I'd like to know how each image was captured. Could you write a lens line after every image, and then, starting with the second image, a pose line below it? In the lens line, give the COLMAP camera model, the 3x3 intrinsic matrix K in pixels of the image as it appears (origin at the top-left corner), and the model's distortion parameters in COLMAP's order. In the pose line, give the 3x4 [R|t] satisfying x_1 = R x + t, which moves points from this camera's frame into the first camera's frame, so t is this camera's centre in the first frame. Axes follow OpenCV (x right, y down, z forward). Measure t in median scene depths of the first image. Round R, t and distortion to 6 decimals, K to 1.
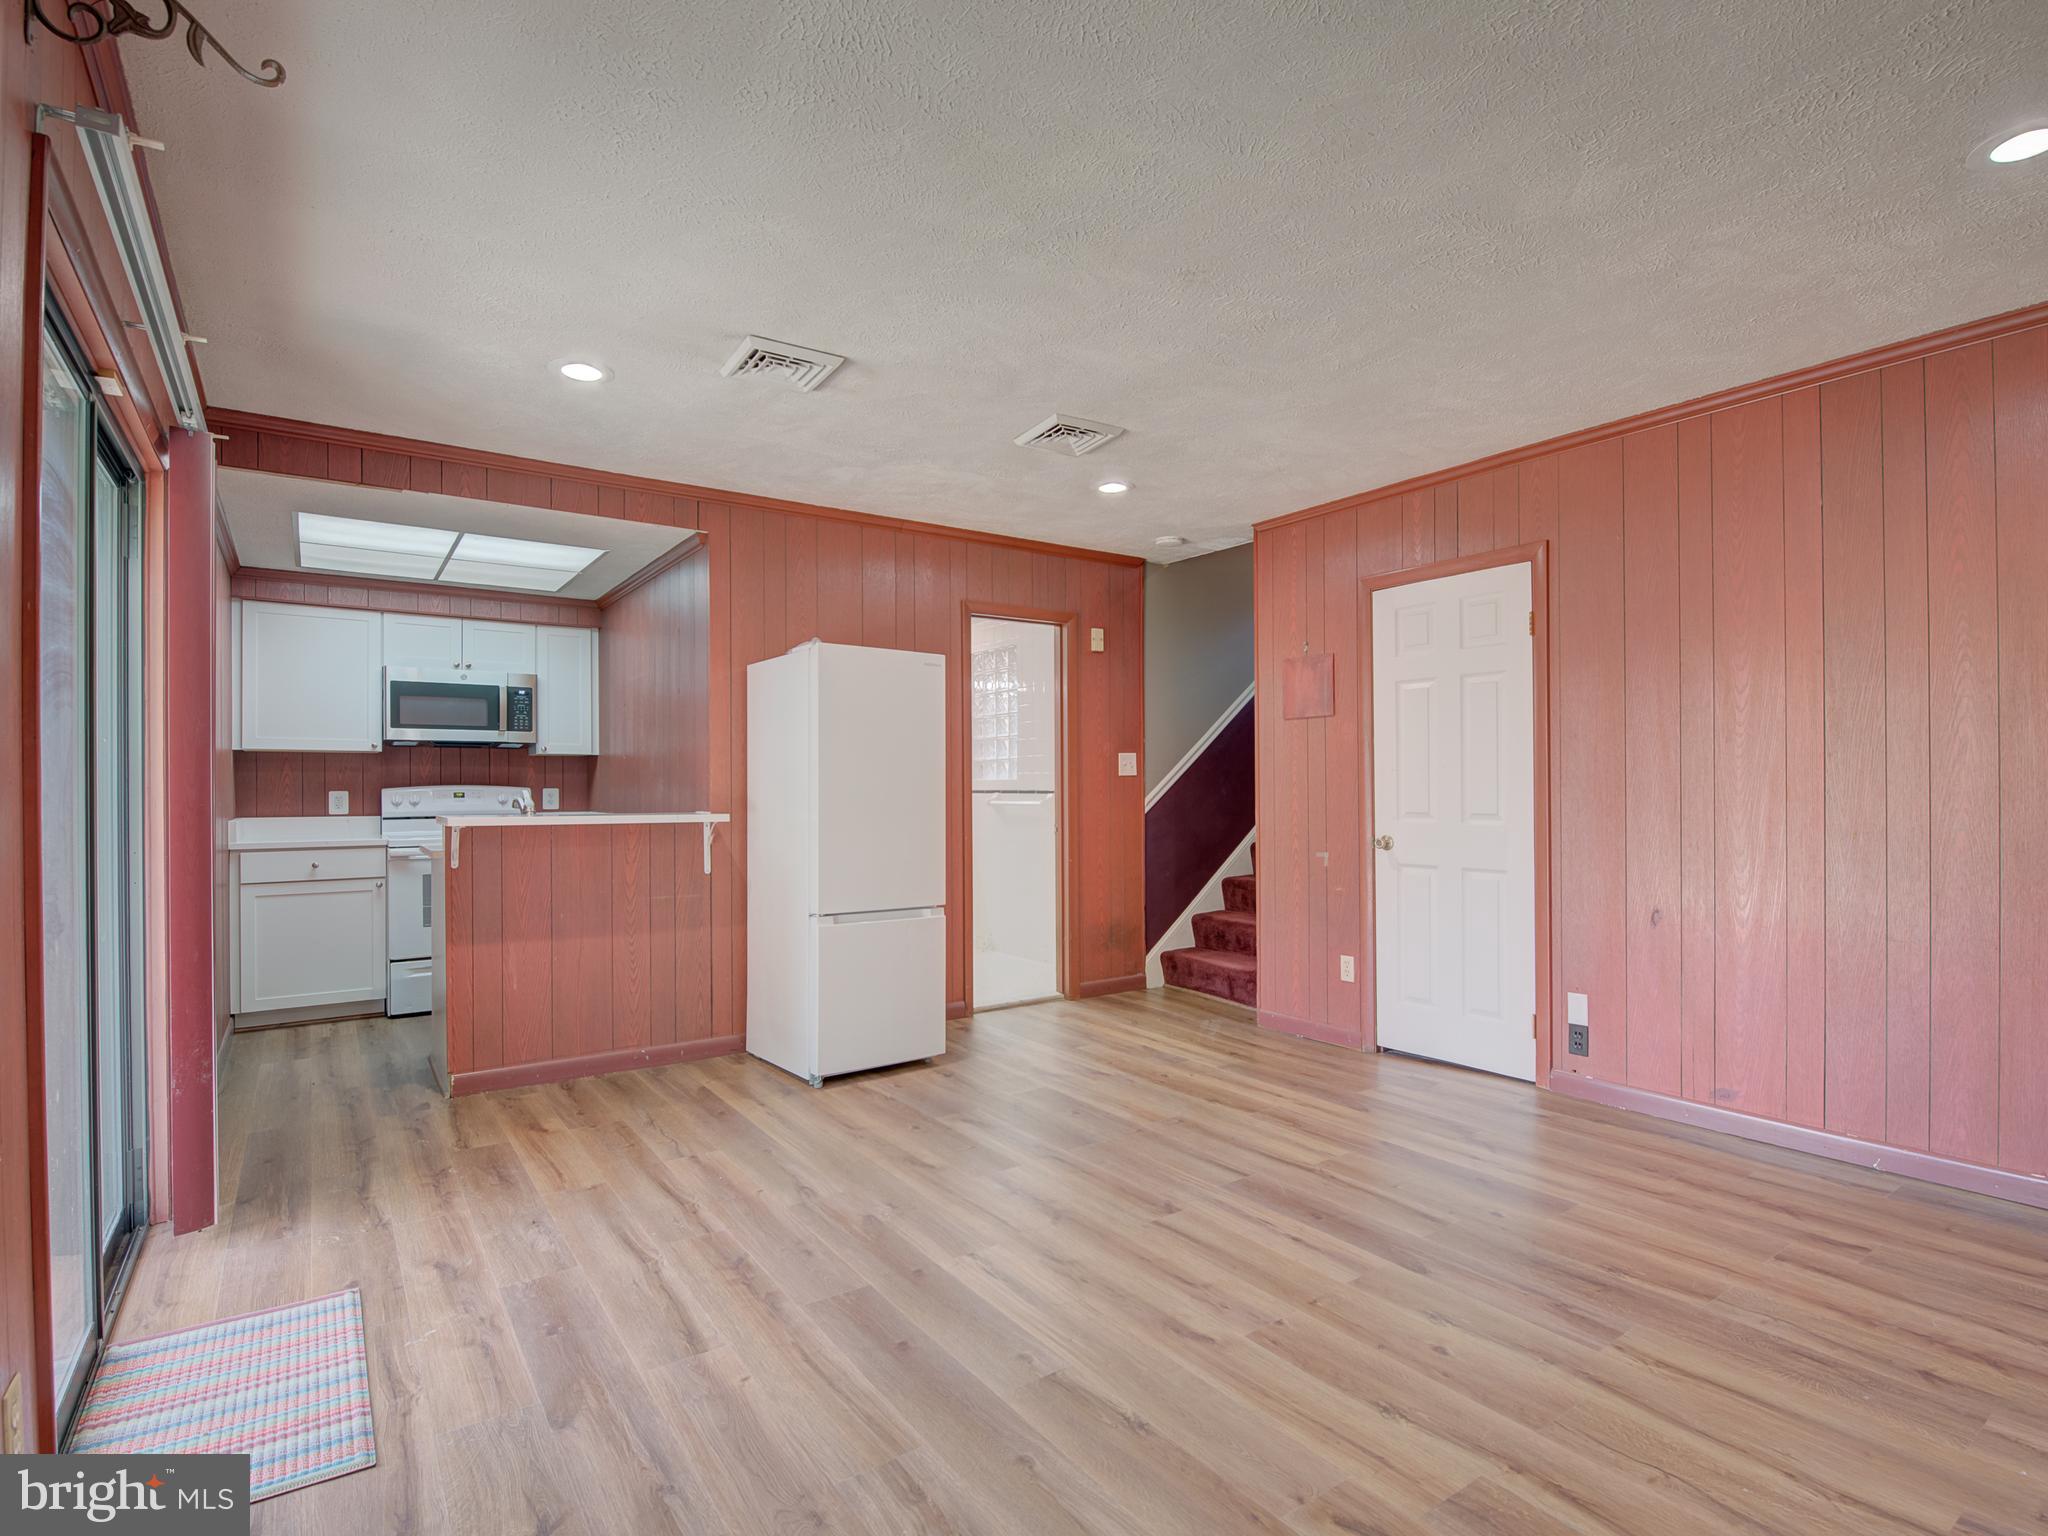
lens RADIAL K [[1014.9, 0, 1011.1], [0, 1014.9, 781.2], [0, 0, 1]] dist [-0.006074, -0.007117]
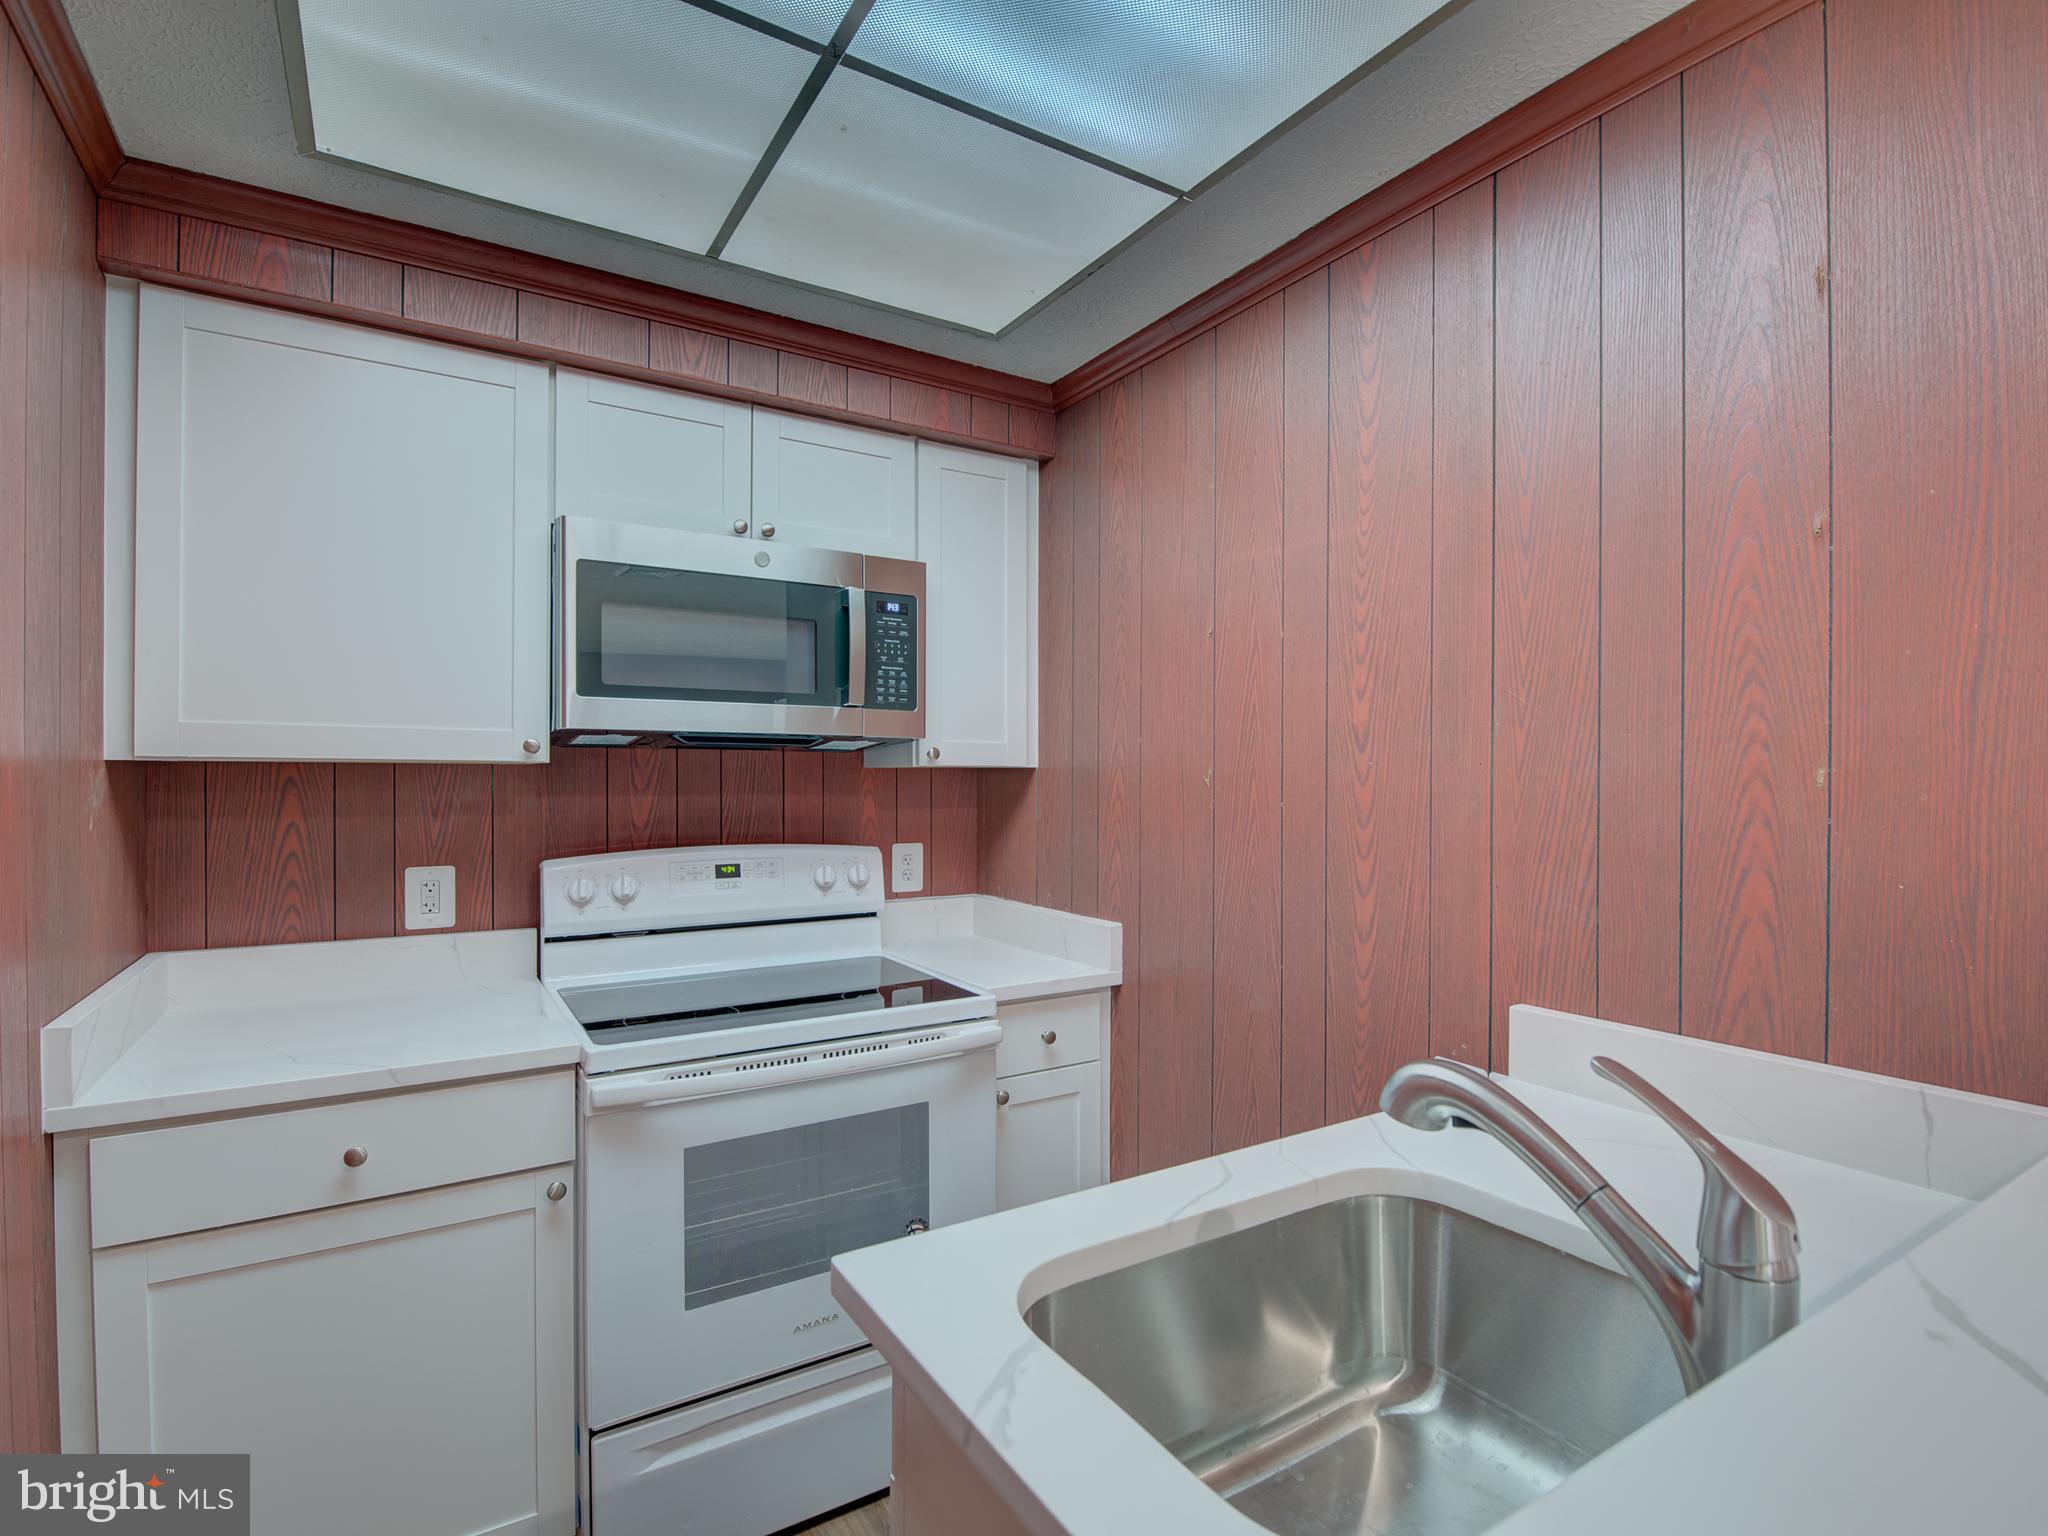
lens RADIAL K [[1014.9, 0, 1028.7], [0, 1014.9, 776.4], [0, 0, 1]] dist [-0.006074, -0.007117]
pose [[0.998733, 0.007916, -0.049702, -0.424315], [-0.007581, 0.999947, 0.006916, -0.027380], [0.049754, -0.006530, 0.998740, 0.635259]]
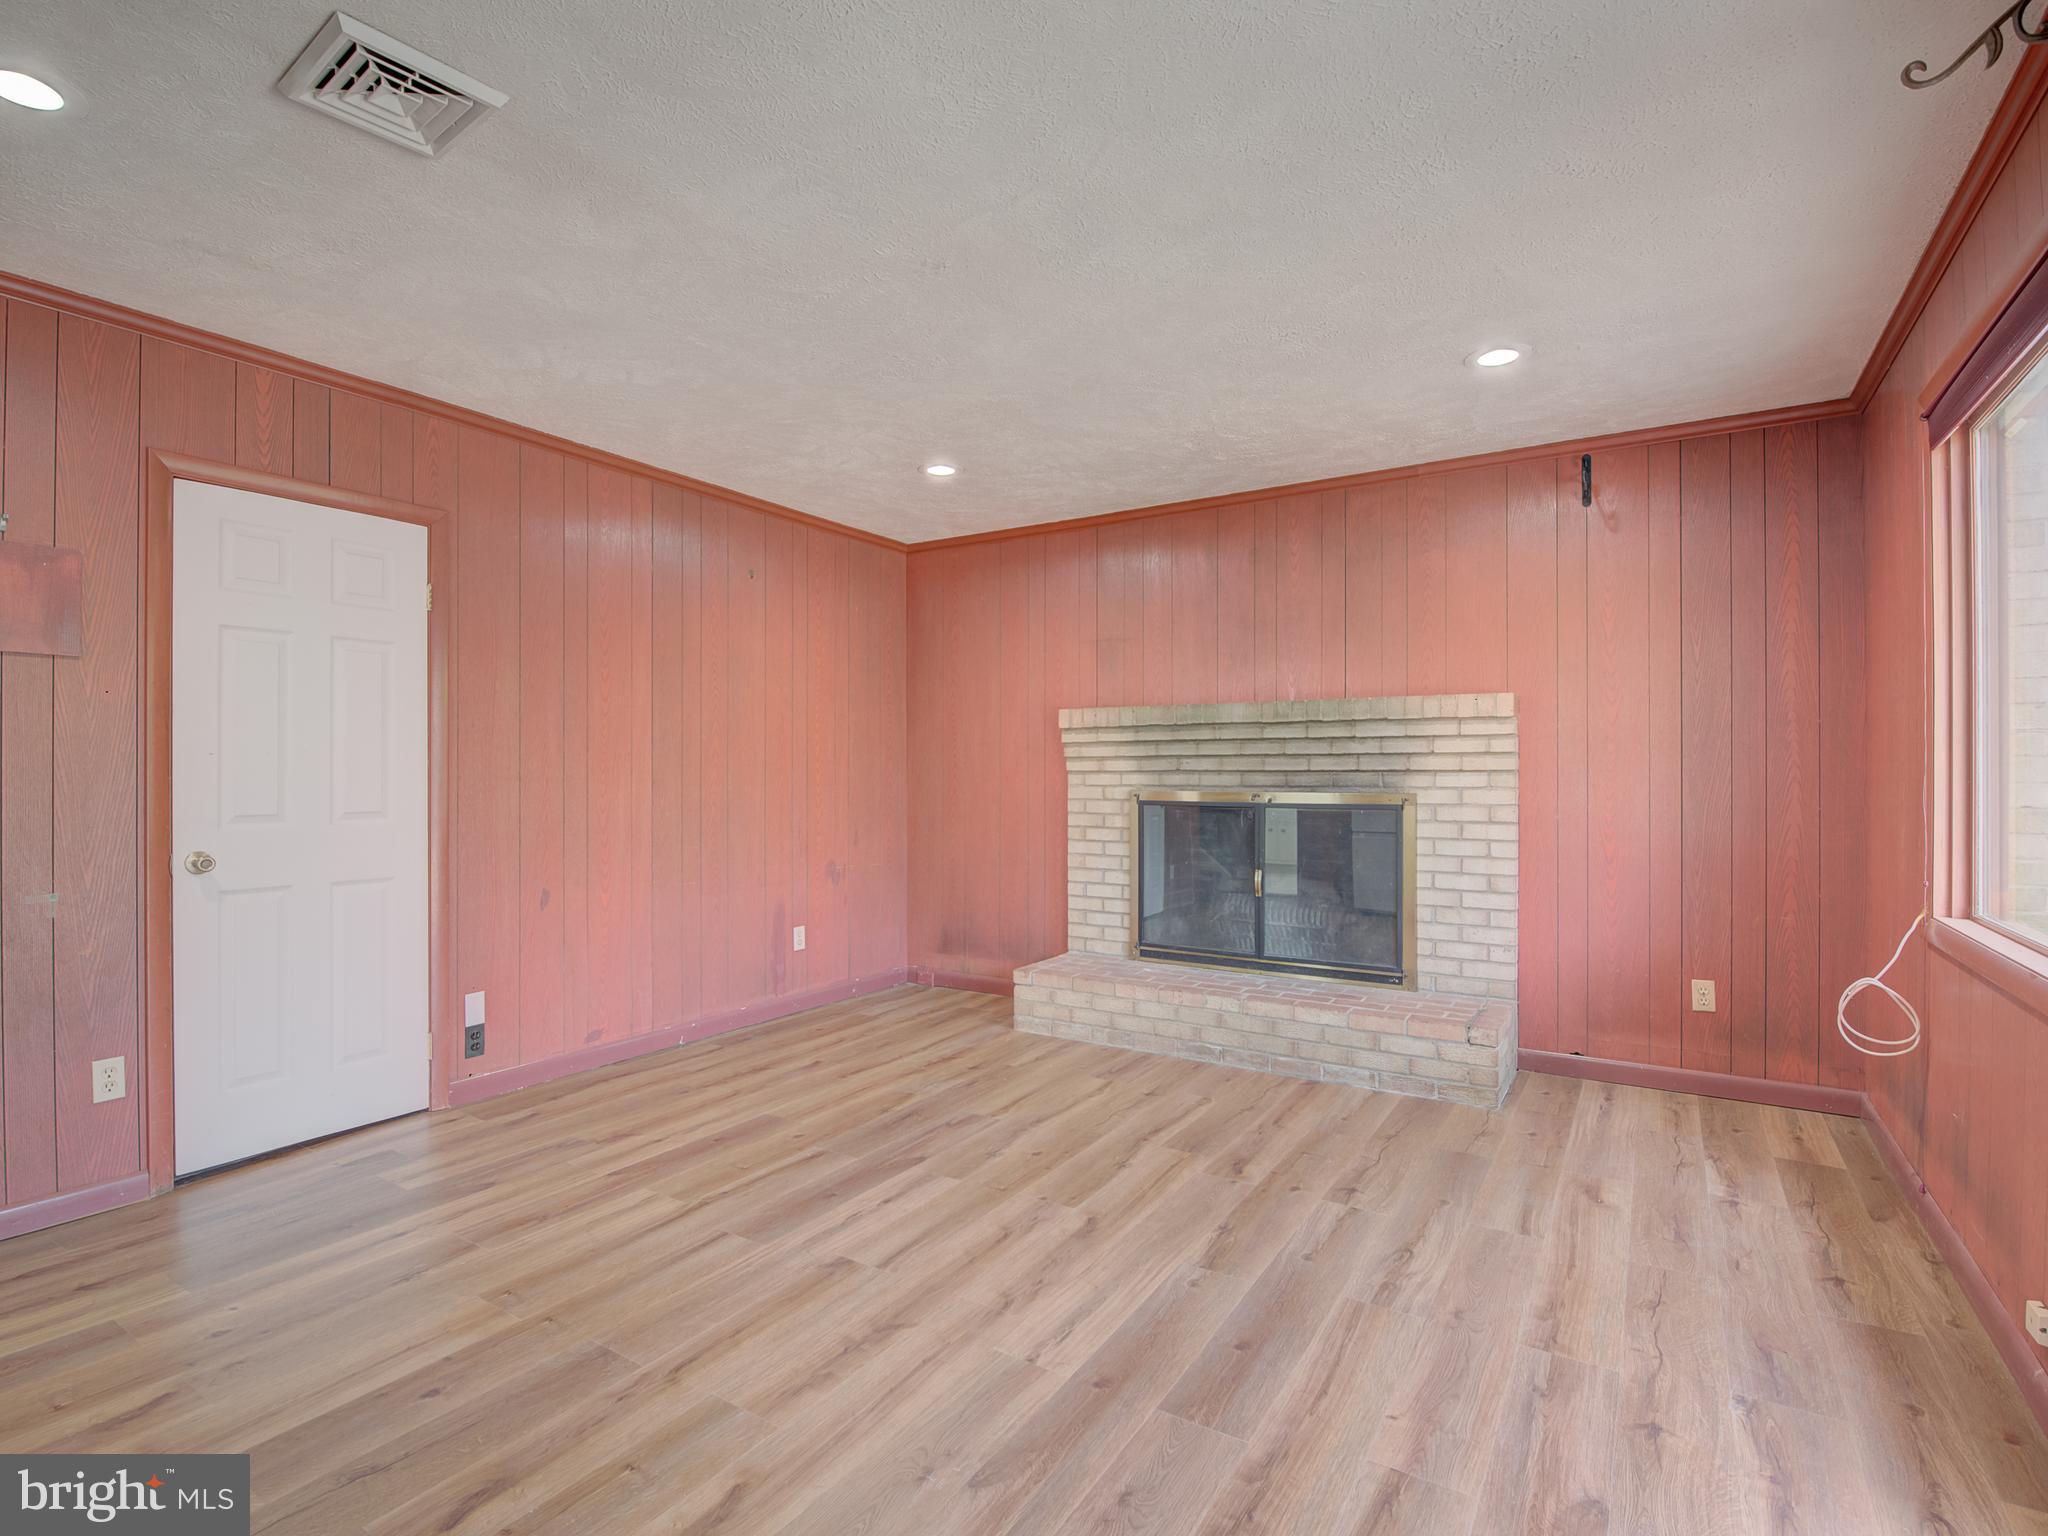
lens RADIAL K [[1014.9, 0, 1010.5], [0, 1014.9, 767.6], [0, 0, 1]] dist [-0.006074, -0.007117]
pose [[-0.390972, 0.010311, 0.920345, -0.830537], [-0.003147, 0.999916, -0.012539, 0.009165], [-0.920397, -0.007799, -0.390907, 1.427824]]
